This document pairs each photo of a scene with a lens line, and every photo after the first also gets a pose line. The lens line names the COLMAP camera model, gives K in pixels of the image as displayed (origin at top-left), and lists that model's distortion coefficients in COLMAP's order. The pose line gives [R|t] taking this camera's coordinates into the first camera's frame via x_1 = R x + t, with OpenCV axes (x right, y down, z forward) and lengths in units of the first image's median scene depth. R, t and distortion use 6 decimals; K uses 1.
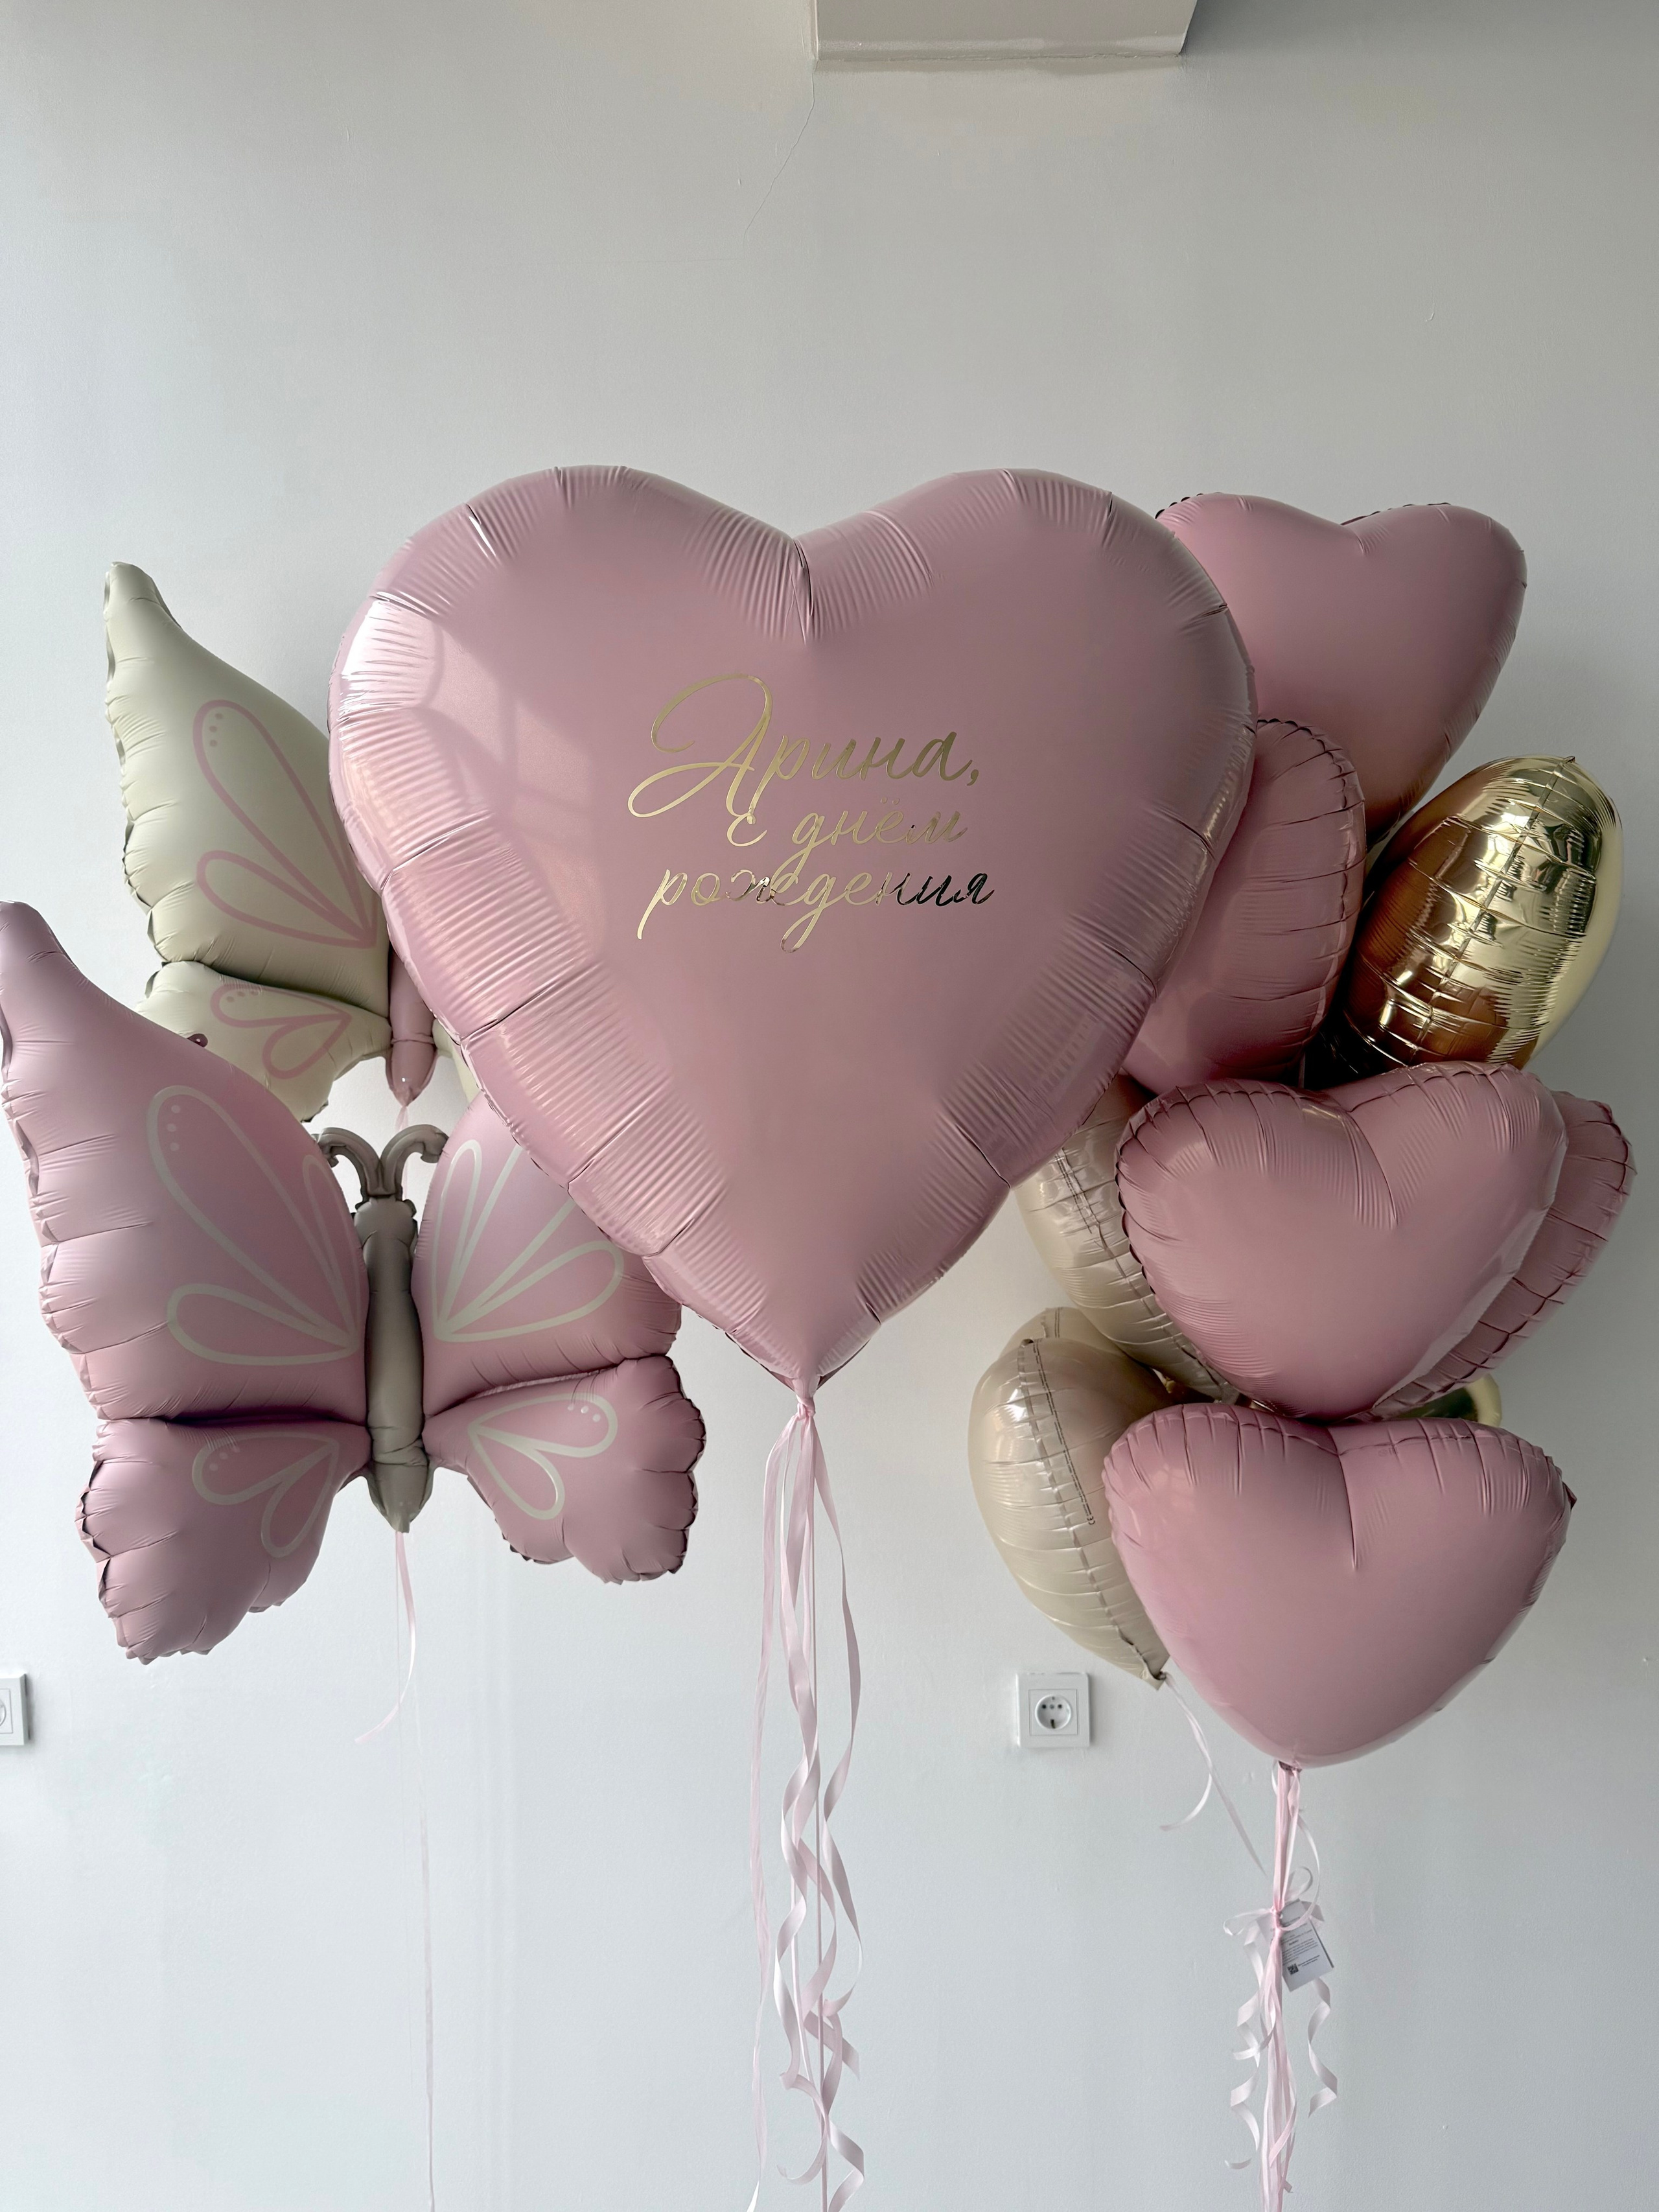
lens RADIAL K [[1620.9, 0, 829.5], [0, 1620.9, 1106.0], [0, 0, 1]] dist [0.058883, -0.006326]
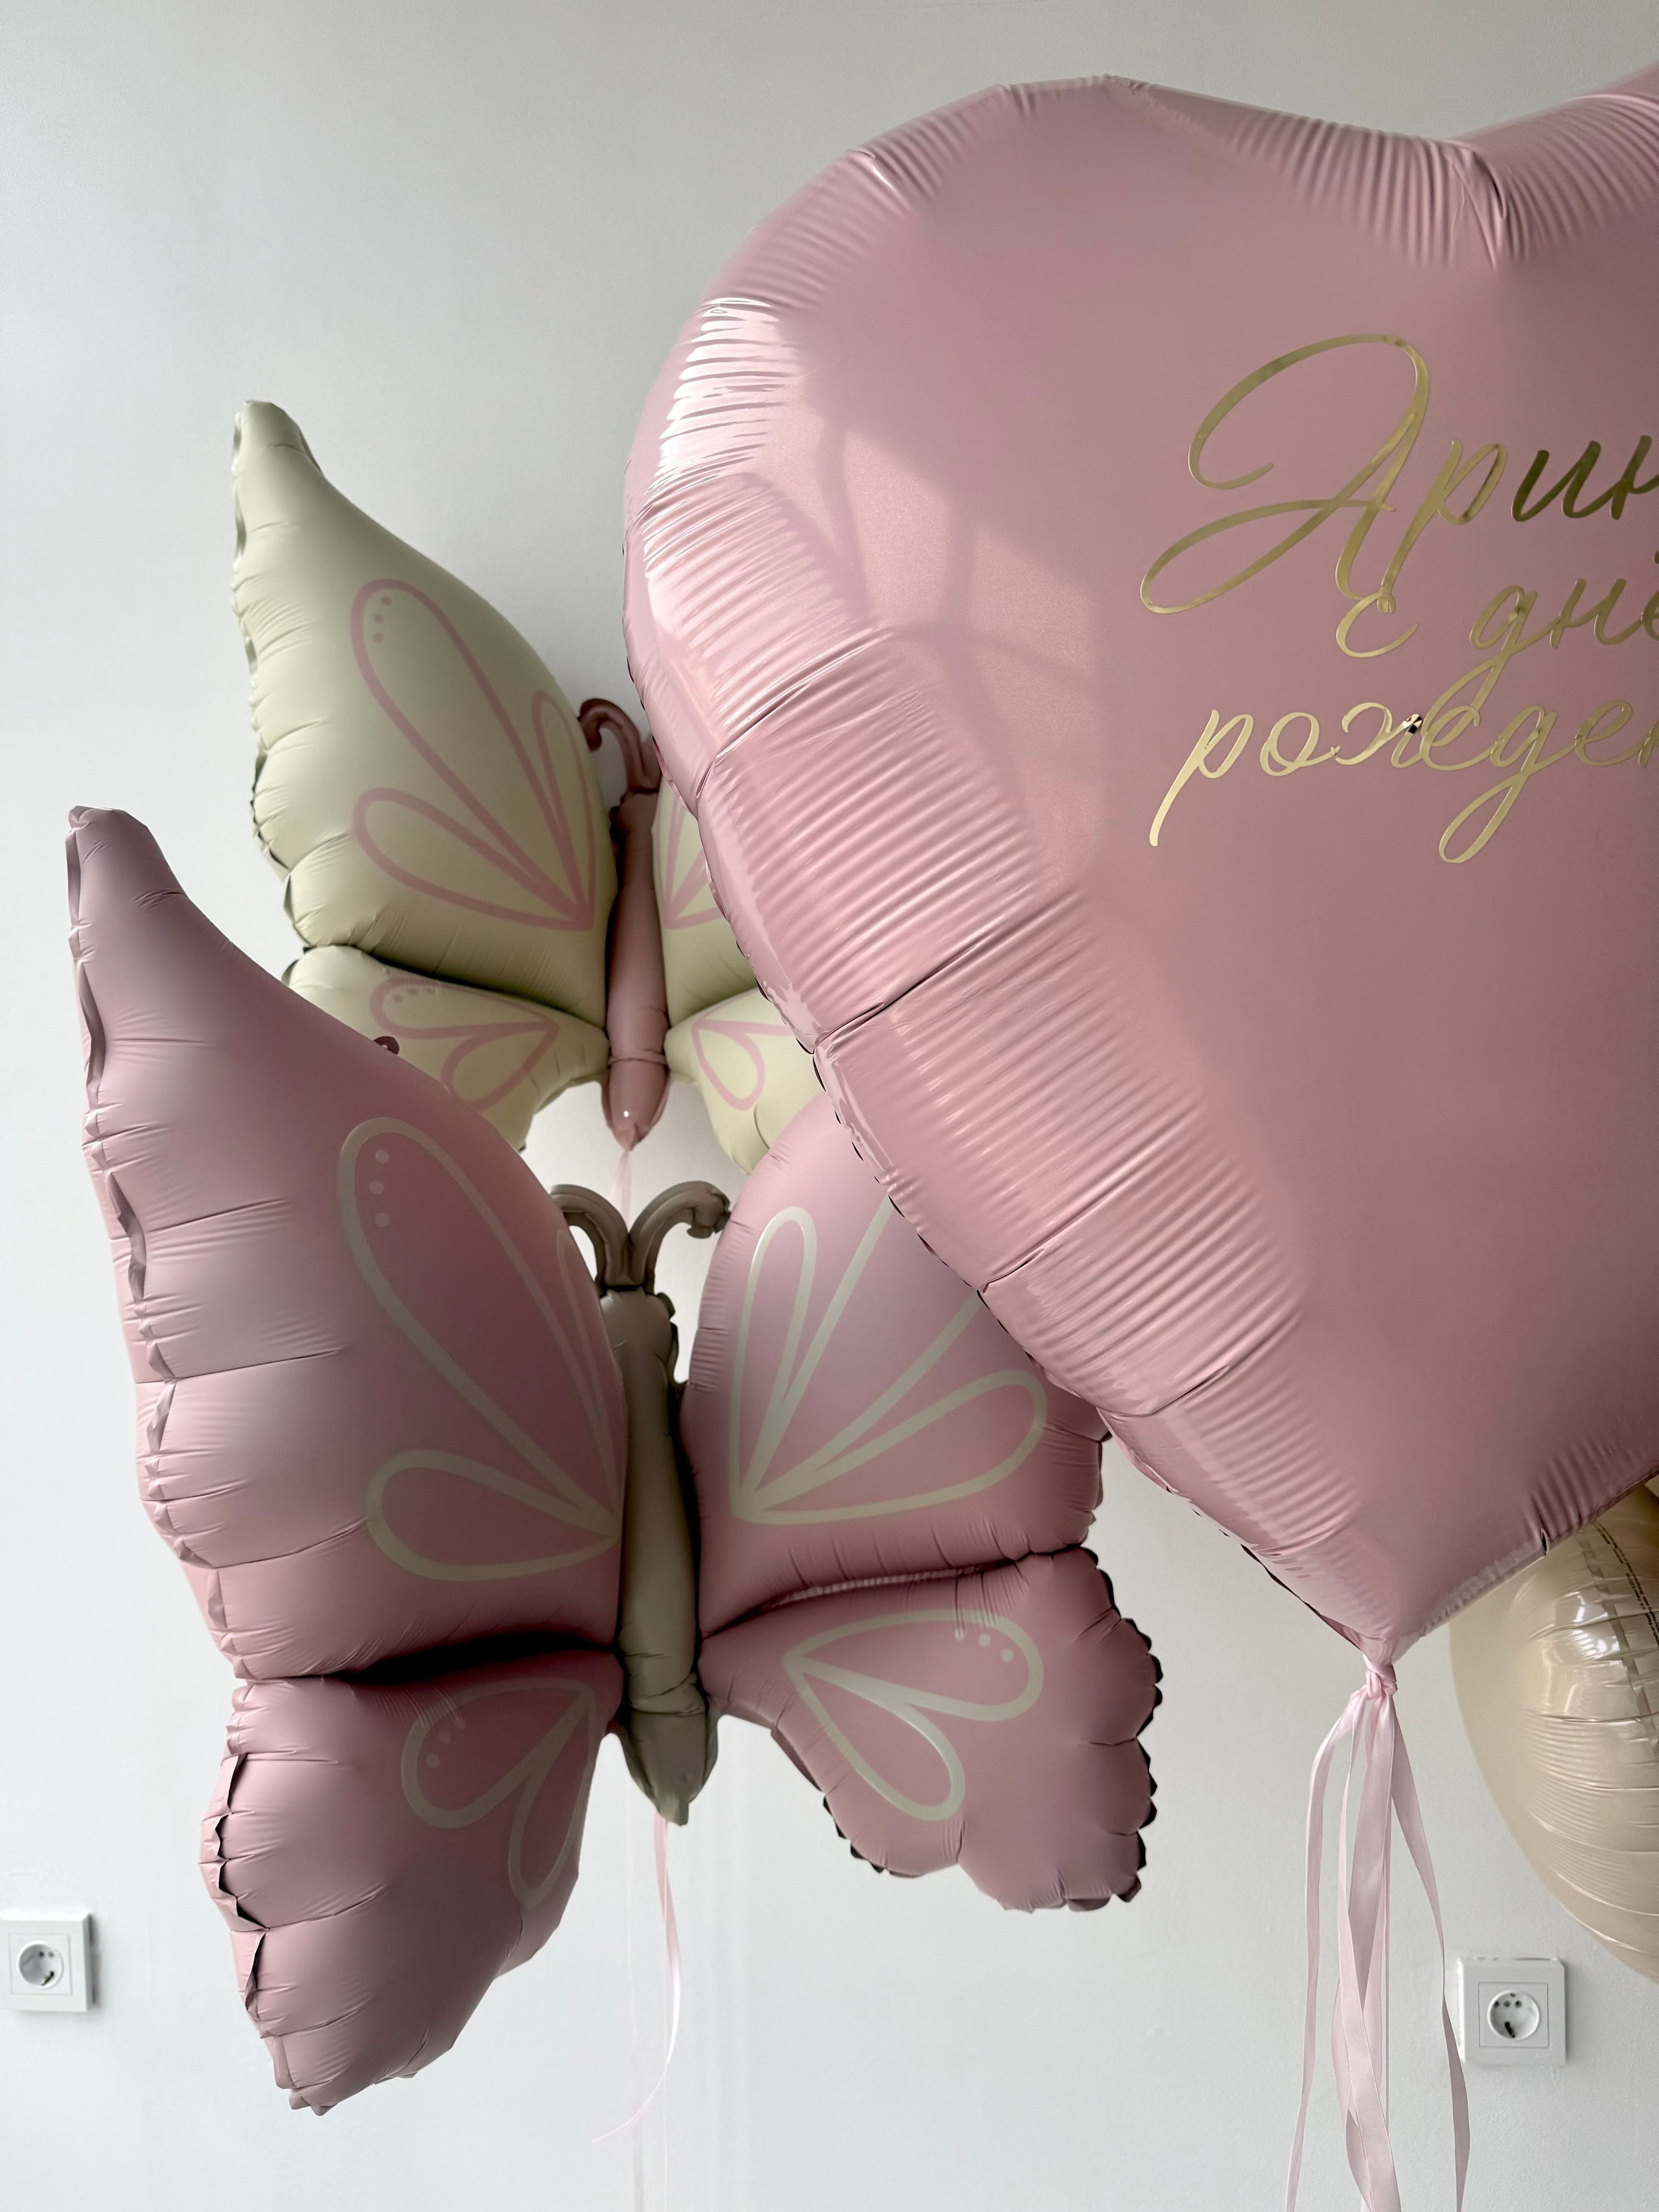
lens RADIAL K [[1620.9, 0, 829.5], [0, 1620.9, 1106.0], [0, 0, 1]] dist [0.058883, -0.006326]
pose [[0.999596, 0.005089, -0.027970, -0.216378], [-0.005749, 0.999706, -0.023551, -0.004738], [0.027842, 0.023702, 0.999331, 0.408111]]
